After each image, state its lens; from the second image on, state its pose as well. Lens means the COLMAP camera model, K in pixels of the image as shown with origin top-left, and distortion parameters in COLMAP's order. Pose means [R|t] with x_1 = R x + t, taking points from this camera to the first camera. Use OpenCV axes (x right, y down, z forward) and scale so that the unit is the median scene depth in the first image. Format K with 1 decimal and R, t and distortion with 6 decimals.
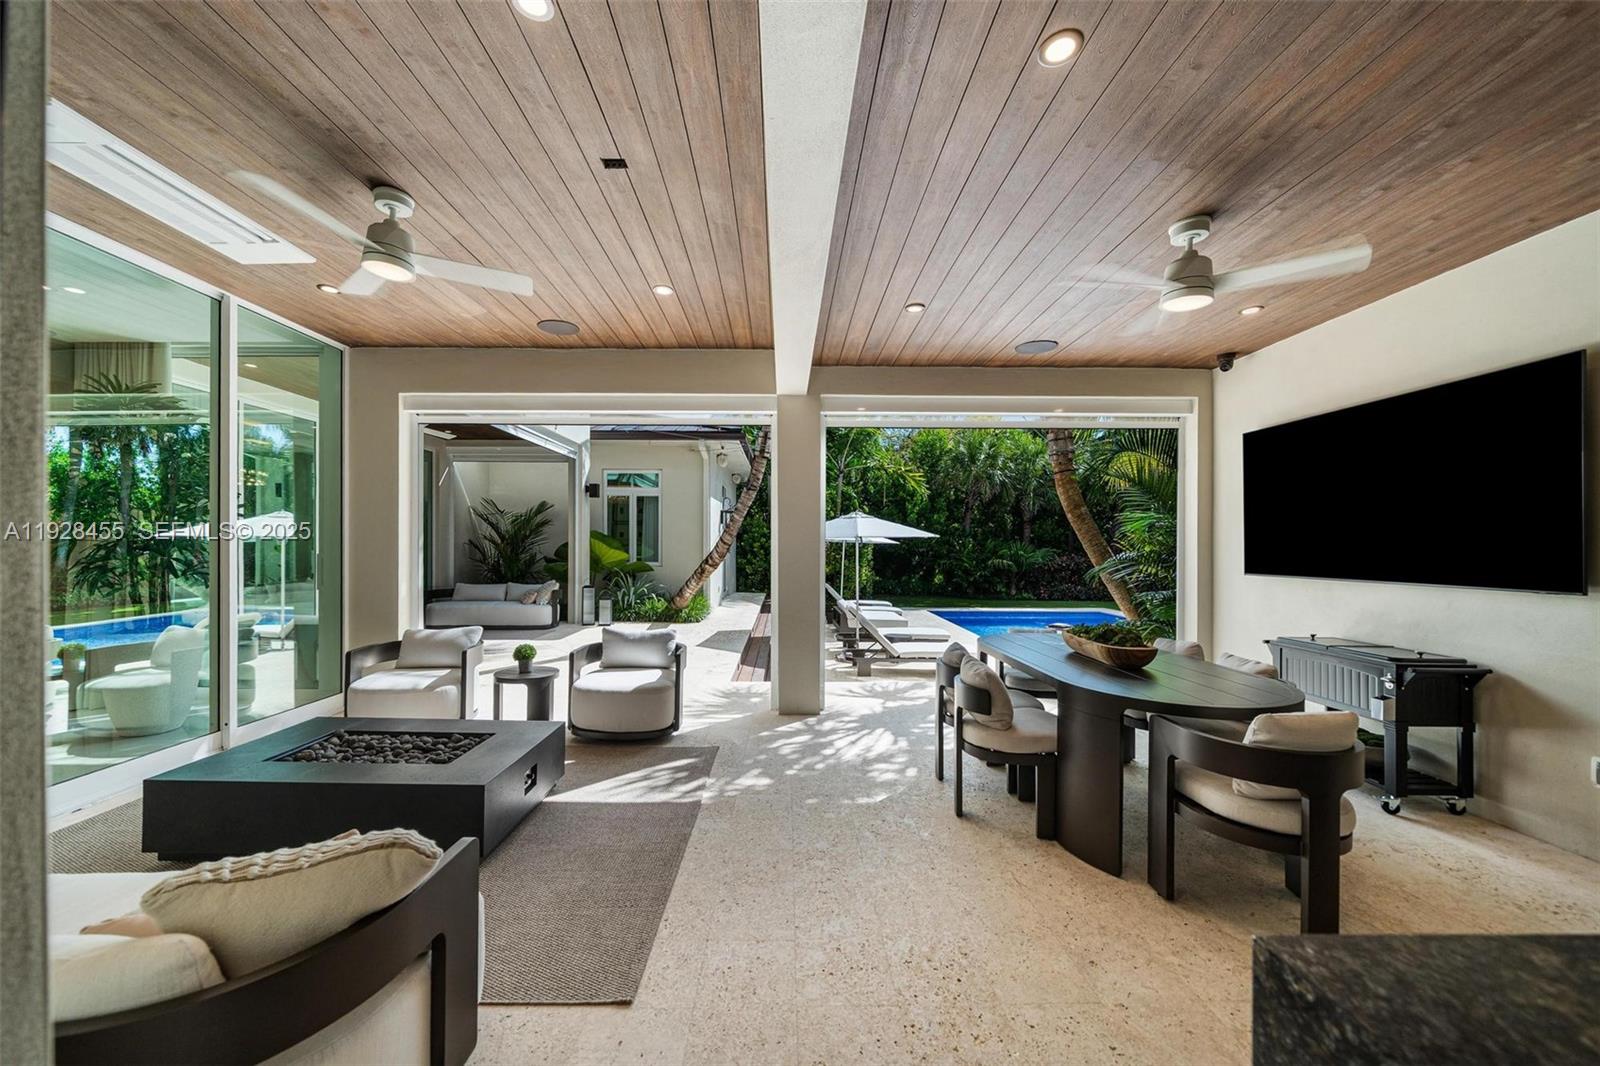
lens RADIAL K [[582.0, 0, 804.1], [0, 582.0, 545.2], [0, 0, 1]] dist [-0.008336, 0.000091]
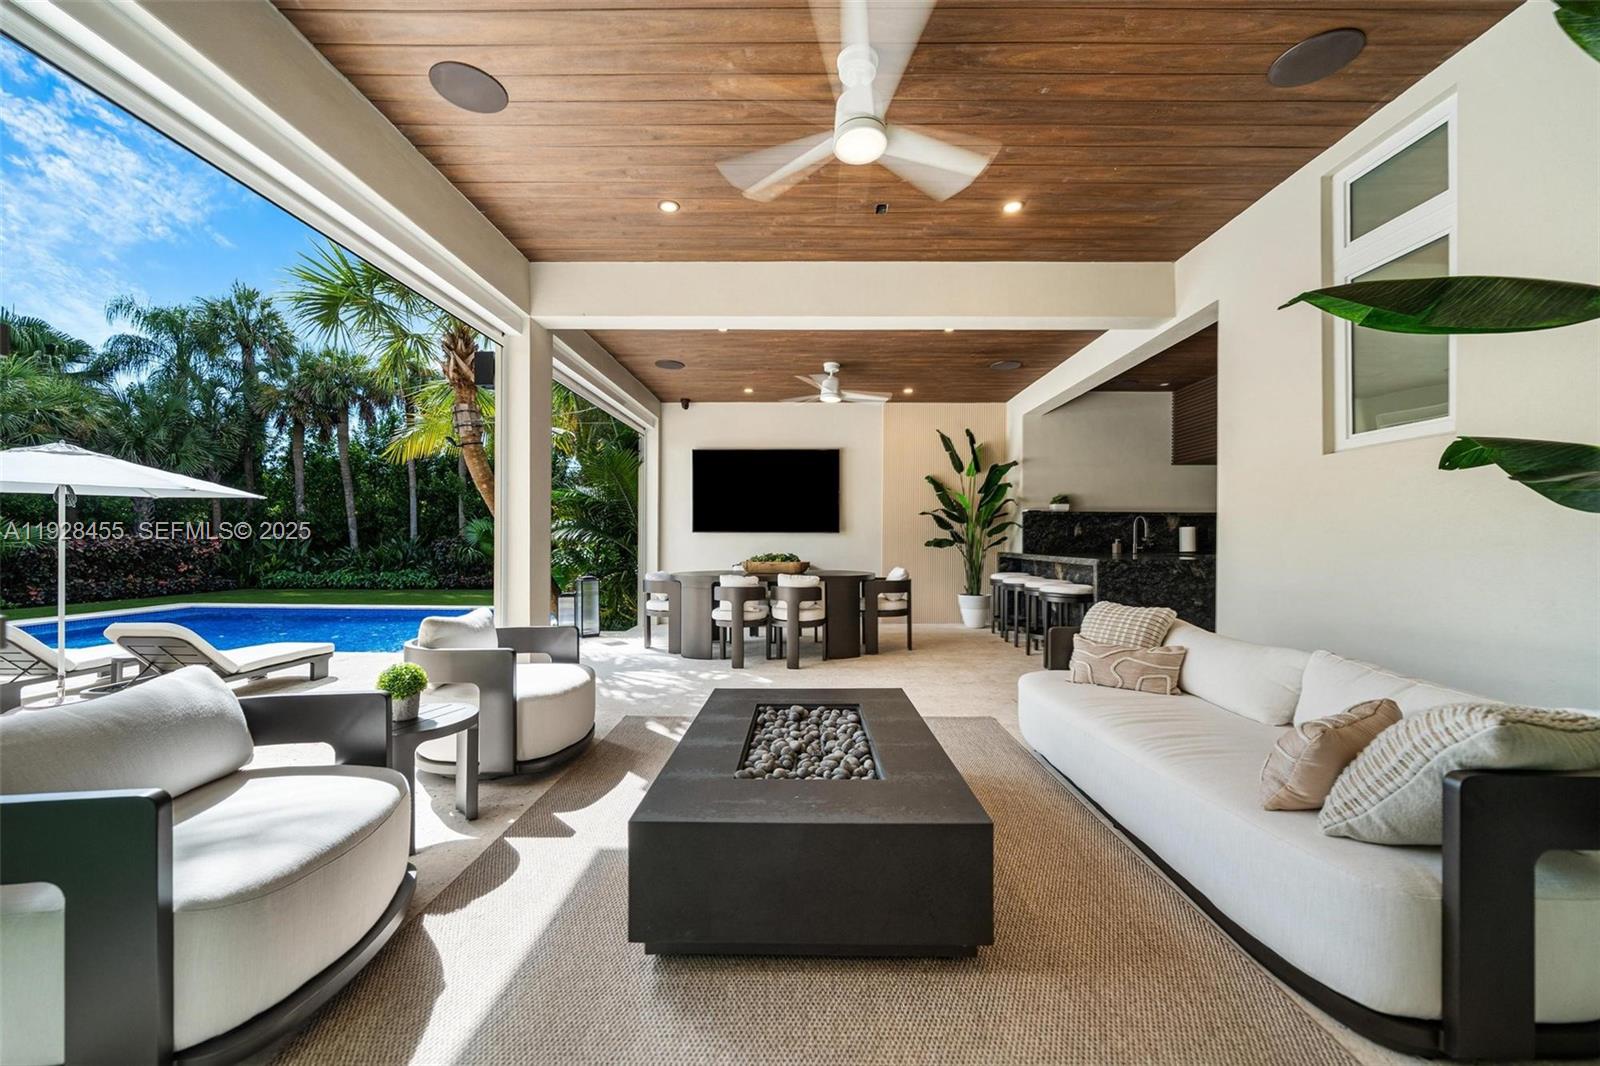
lens RADIAL K [[582.0, 0, 795.5], [0, 582.0, 535.4], [0, 0, 1]] dist [-0.008336, 0.000091]
pose [[0.060239, 0.001639, 0.998183, -0.296872], [-0.005353, 0.999985, -0.001319, 0.020091], [-0.998170, -0.005264, 0.060247, 0.194641]]
